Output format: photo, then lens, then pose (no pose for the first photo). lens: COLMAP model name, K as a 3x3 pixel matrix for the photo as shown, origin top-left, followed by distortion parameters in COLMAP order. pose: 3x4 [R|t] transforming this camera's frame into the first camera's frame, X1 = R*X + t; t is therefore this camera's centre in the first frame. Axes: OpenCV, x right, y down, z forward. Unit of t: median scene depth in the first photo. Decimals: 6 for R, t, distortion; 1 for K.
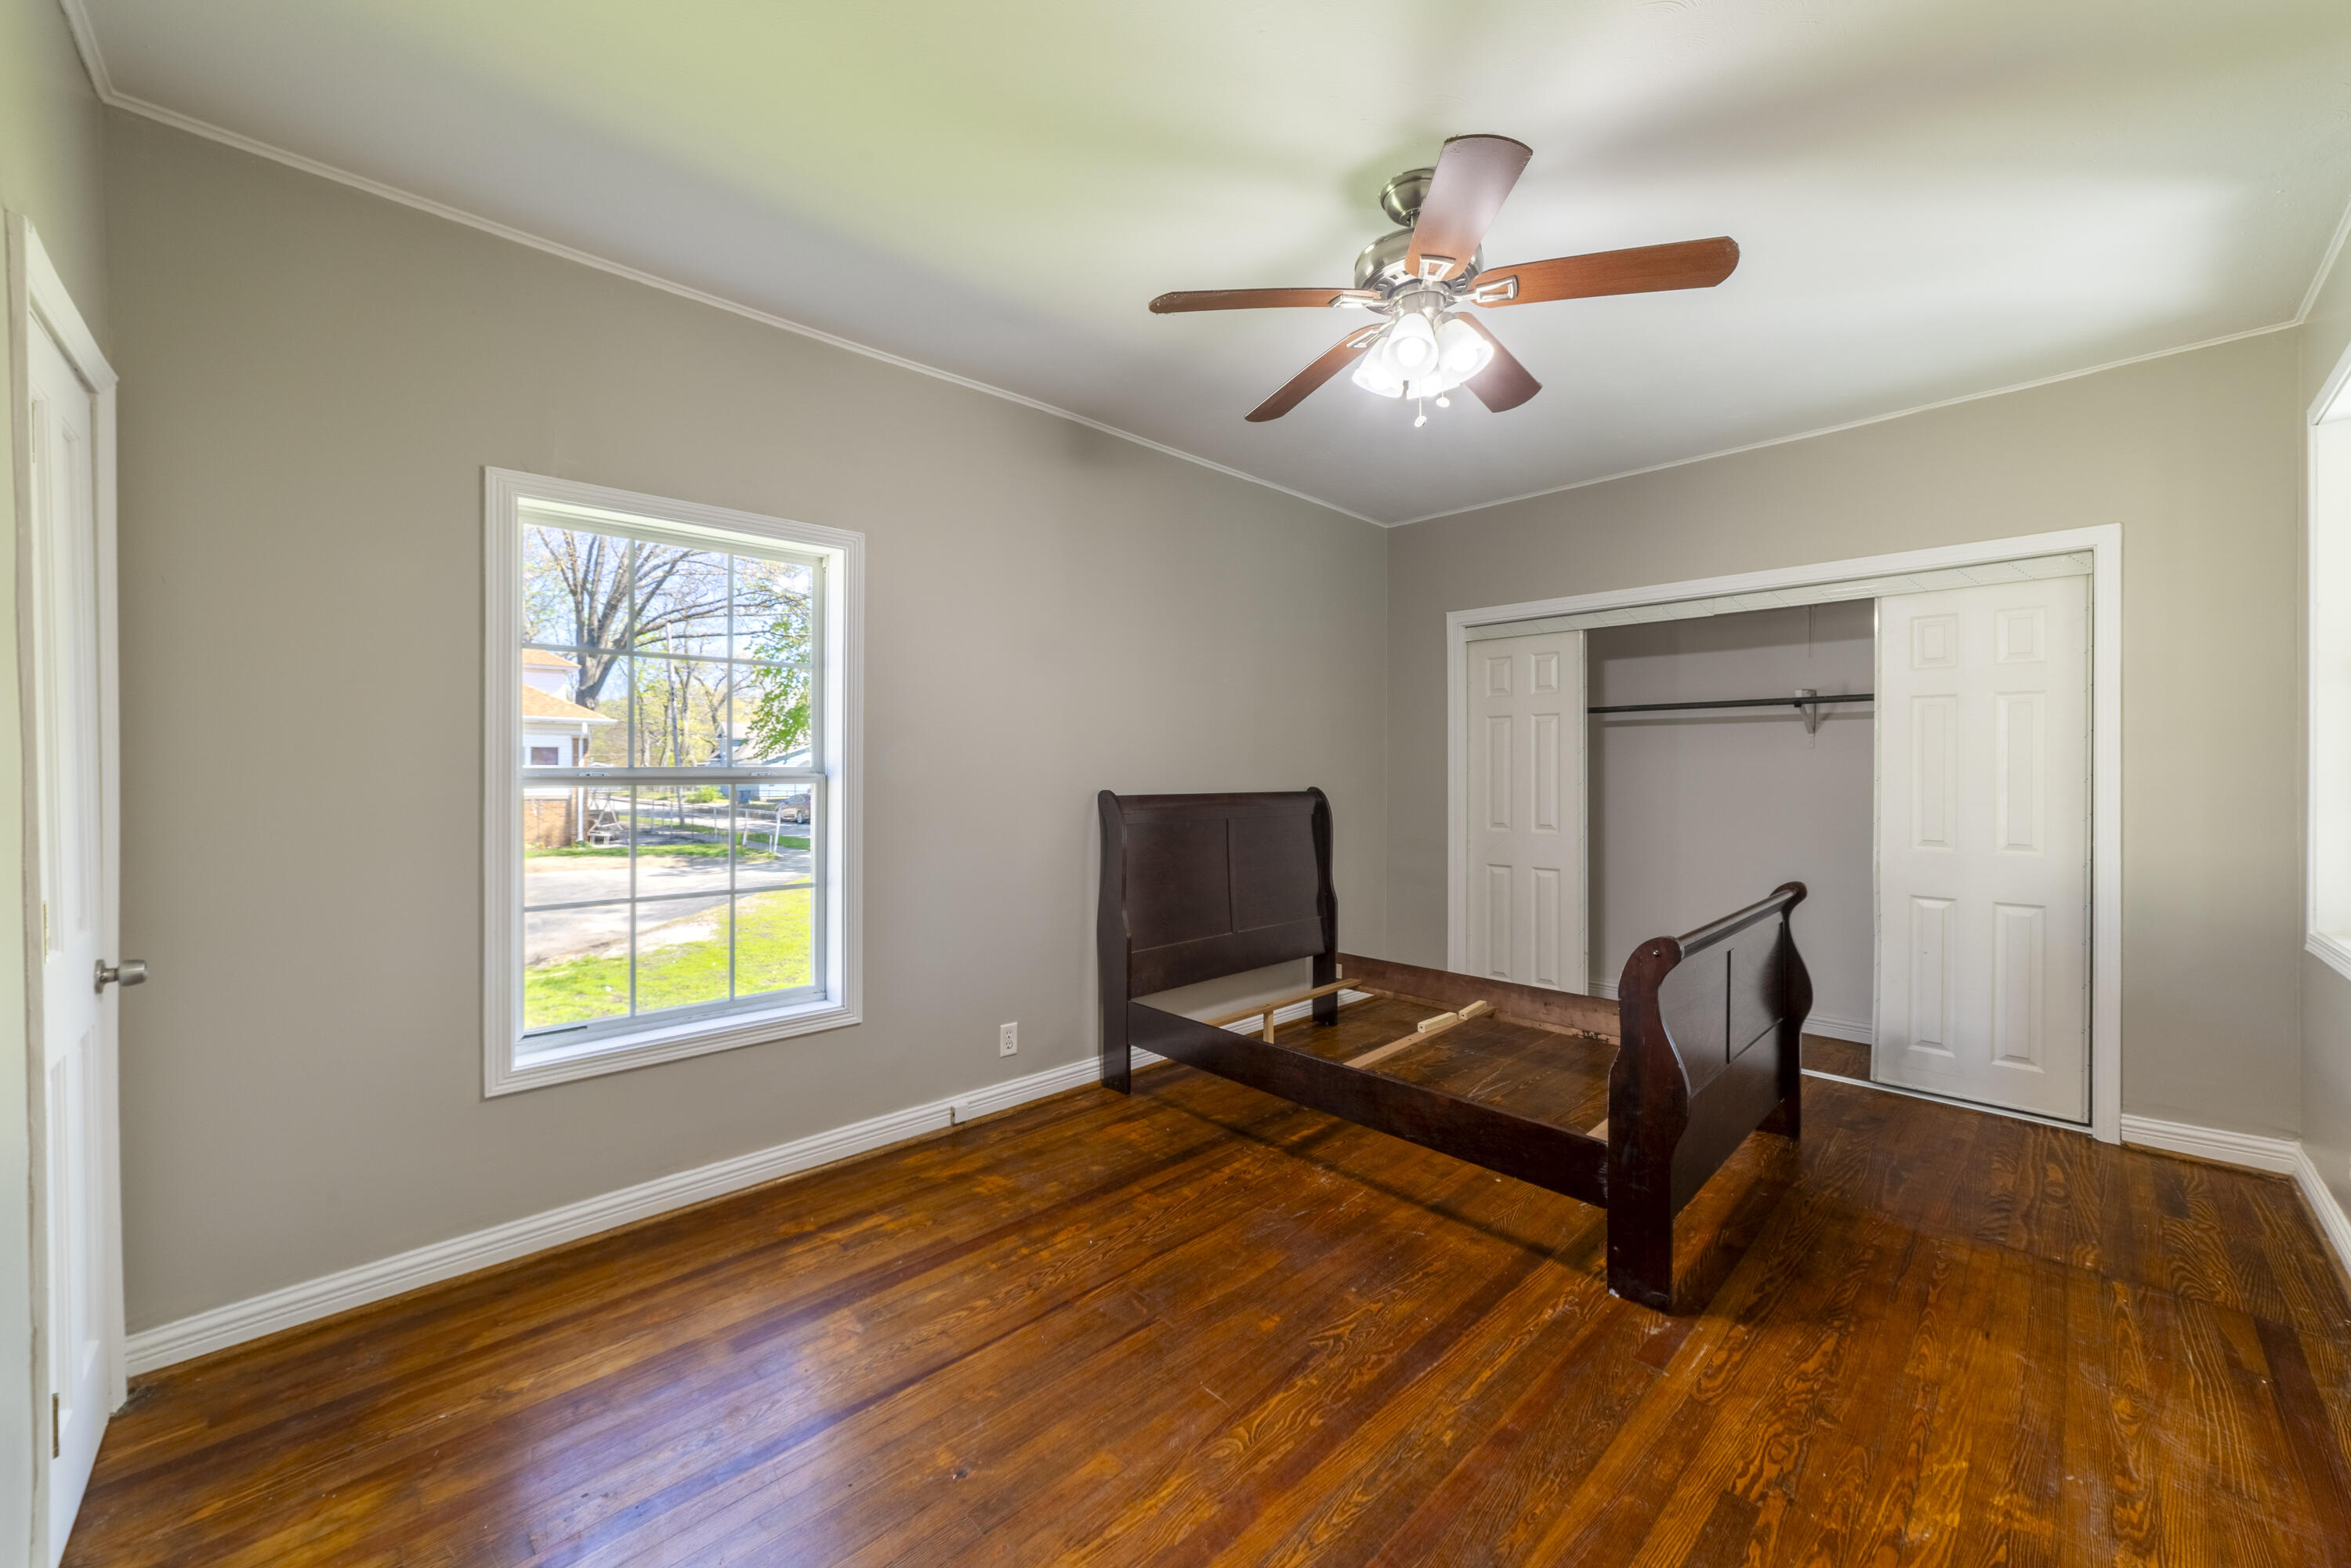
lens RADIAL K [[899.9, 0, 1163.7], [0, 899.9, 779.6], [0, 0, 1]] dist [-0.025011, 0.006927]
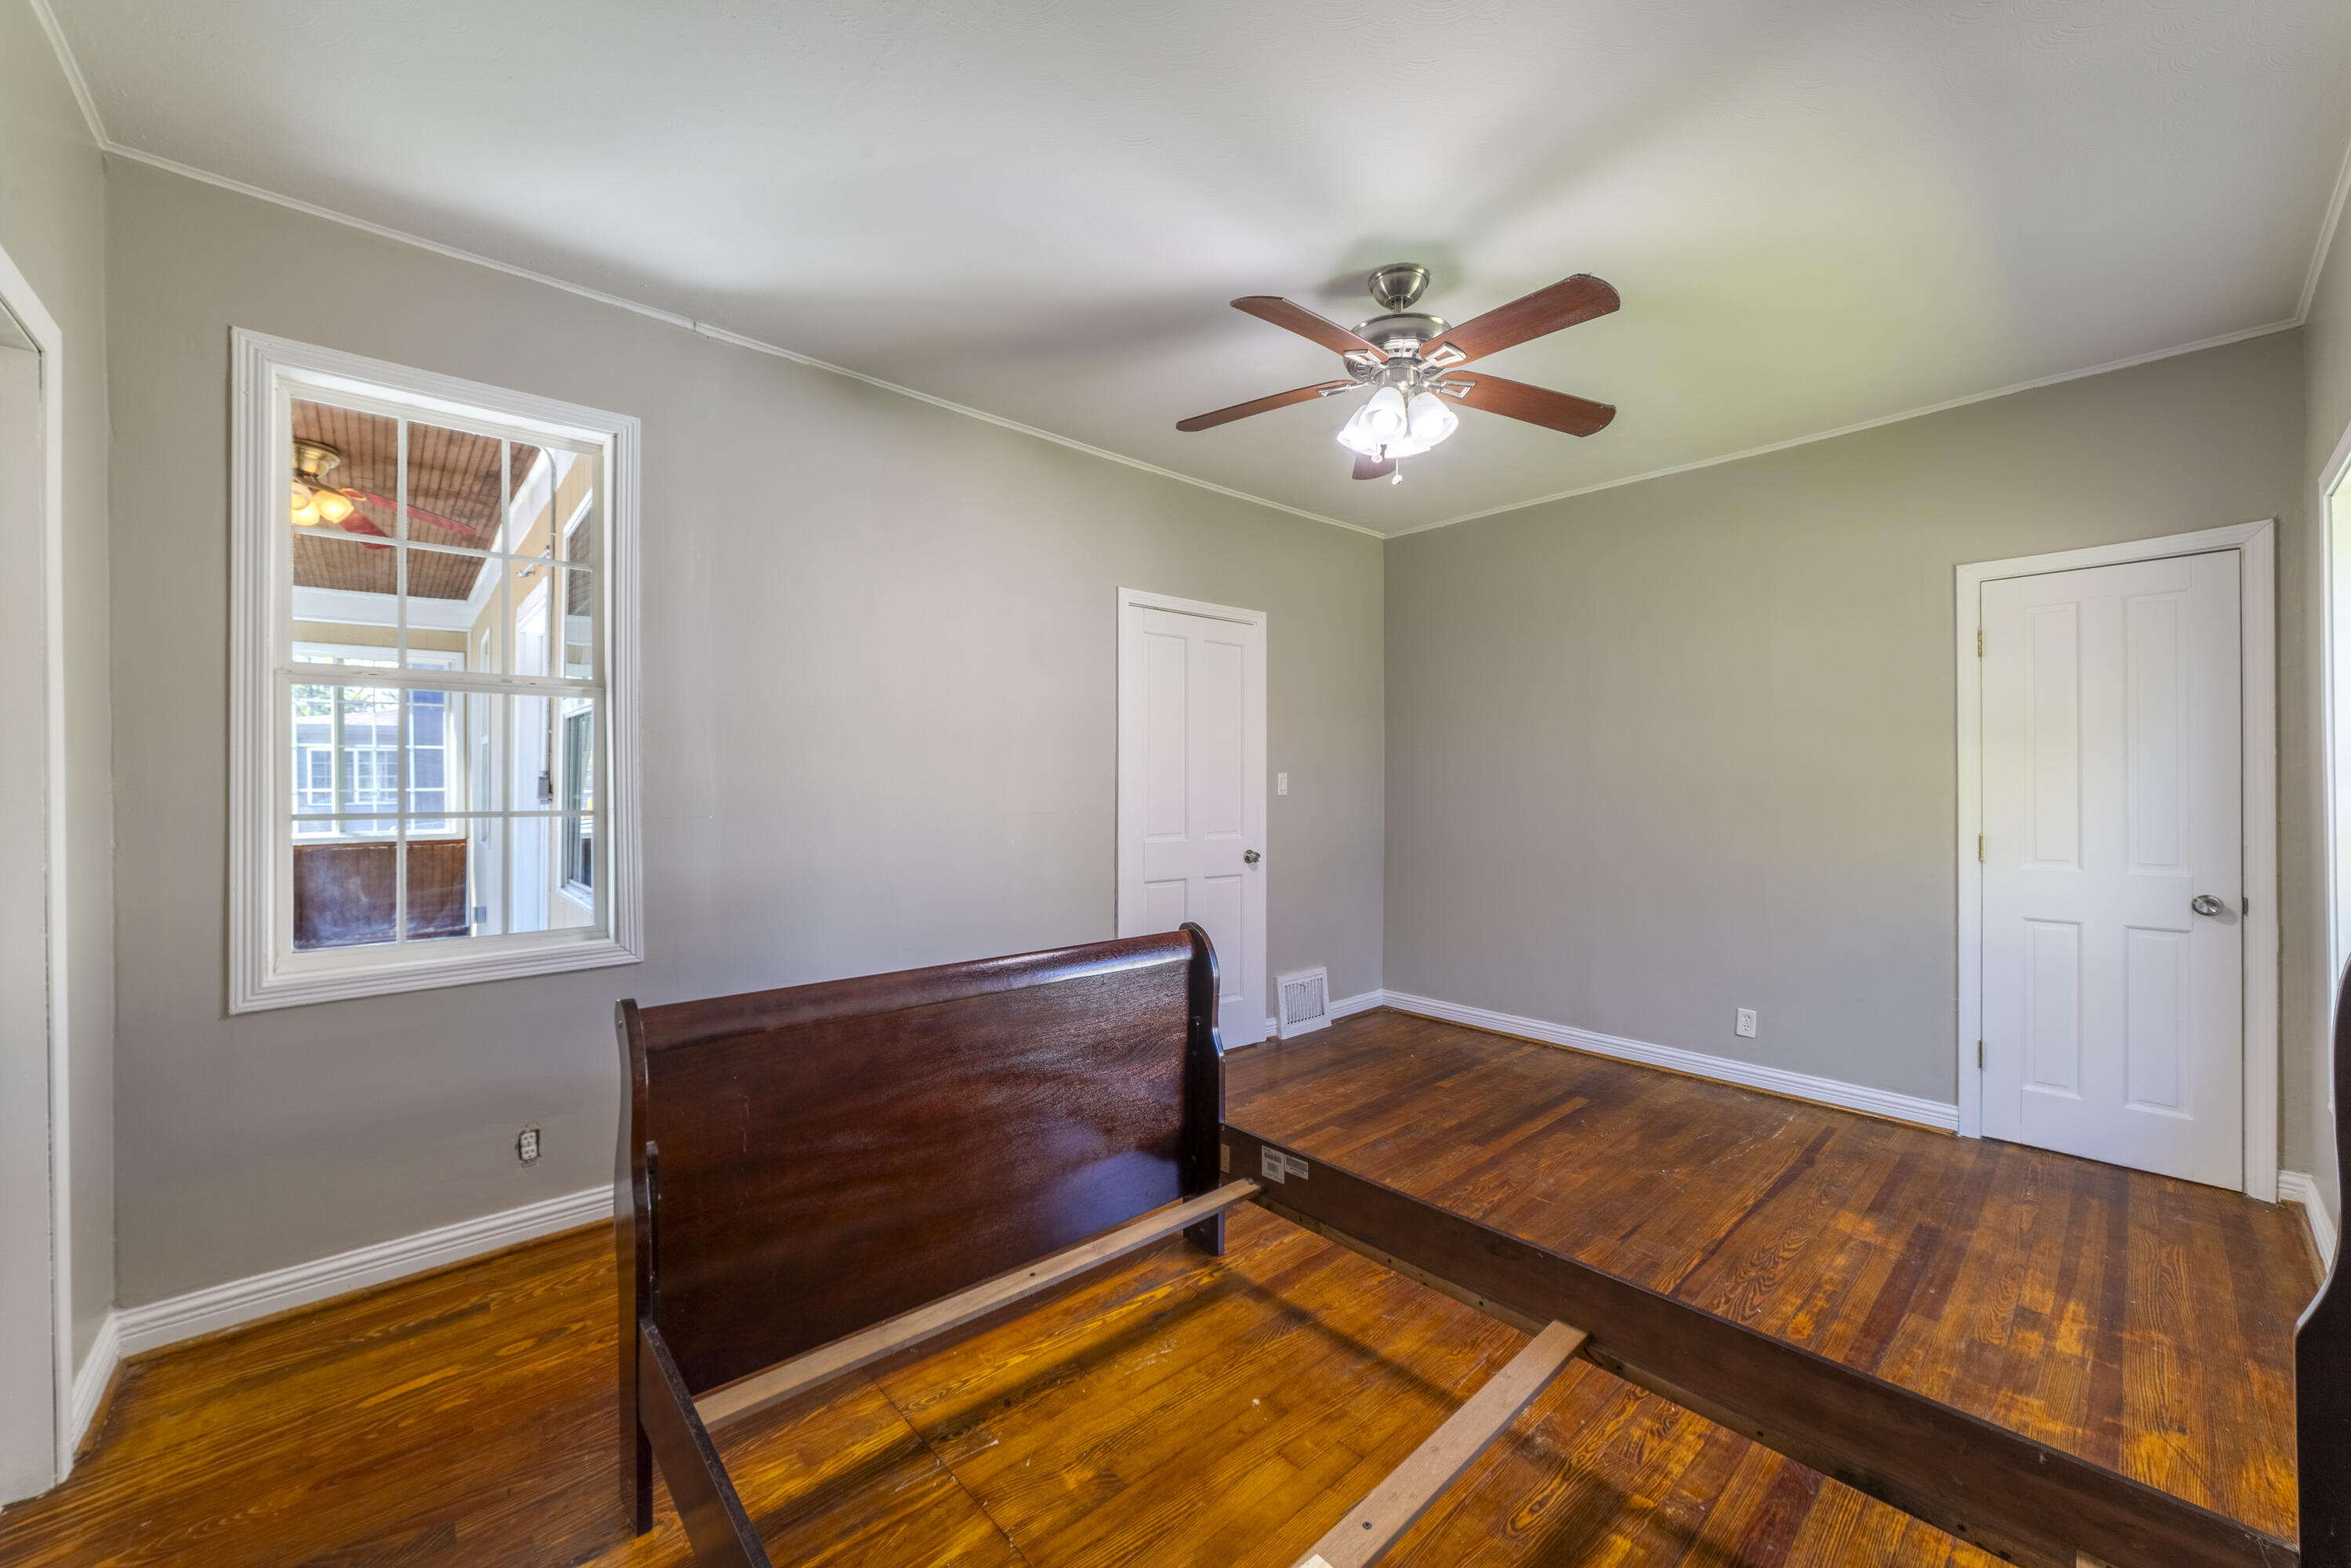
lens RADIAL K [[899.9, 0, 1163.7], [0, 899.9, 779.6], [0, 0, 1]] dist [-0.025011, 0.006927]
pose [[-0.999368, 0.002040, 0.035487, 0.465618], [0.002241, 0.999982, 0.005623, -0.018370], [-0.035475, 0.005699, -0.999354, 1.844339]]
